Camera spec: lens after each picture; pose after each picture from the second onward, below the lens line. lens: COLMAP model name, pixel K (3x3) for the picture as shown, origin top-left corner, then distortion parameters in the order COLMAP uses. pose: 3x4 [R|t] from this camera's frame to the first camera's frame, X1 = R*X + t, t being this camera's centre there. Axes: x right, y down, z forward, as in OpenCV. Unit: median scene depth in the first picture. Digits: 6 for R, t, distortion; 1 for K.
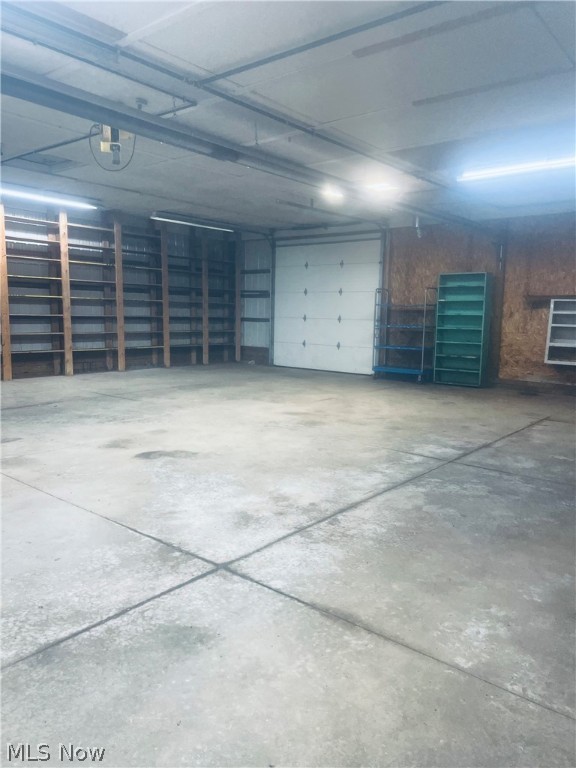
lens RADIAL K [[575.5, 0, 288.0], [0, 575.5, 384.0], [0, 0, 1]] dist [0.055696, -0.057025]
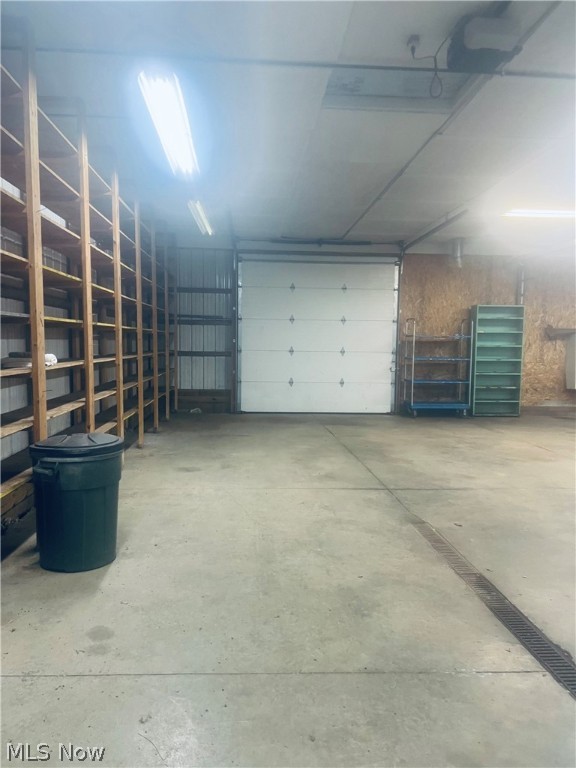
lens RADIAL K [[575.5, 0, 288.0], [0, 575.5, 384.0], [0, 0, 1]] dist [0.055696, -0.057025]
pose [[0.731407, -0.057889, 0.679480, -0.979144], [0.086216, 0.996245, -0.007928, -0.115214], [-0.676470, 0.064380, 0.733651, 0.756727]]
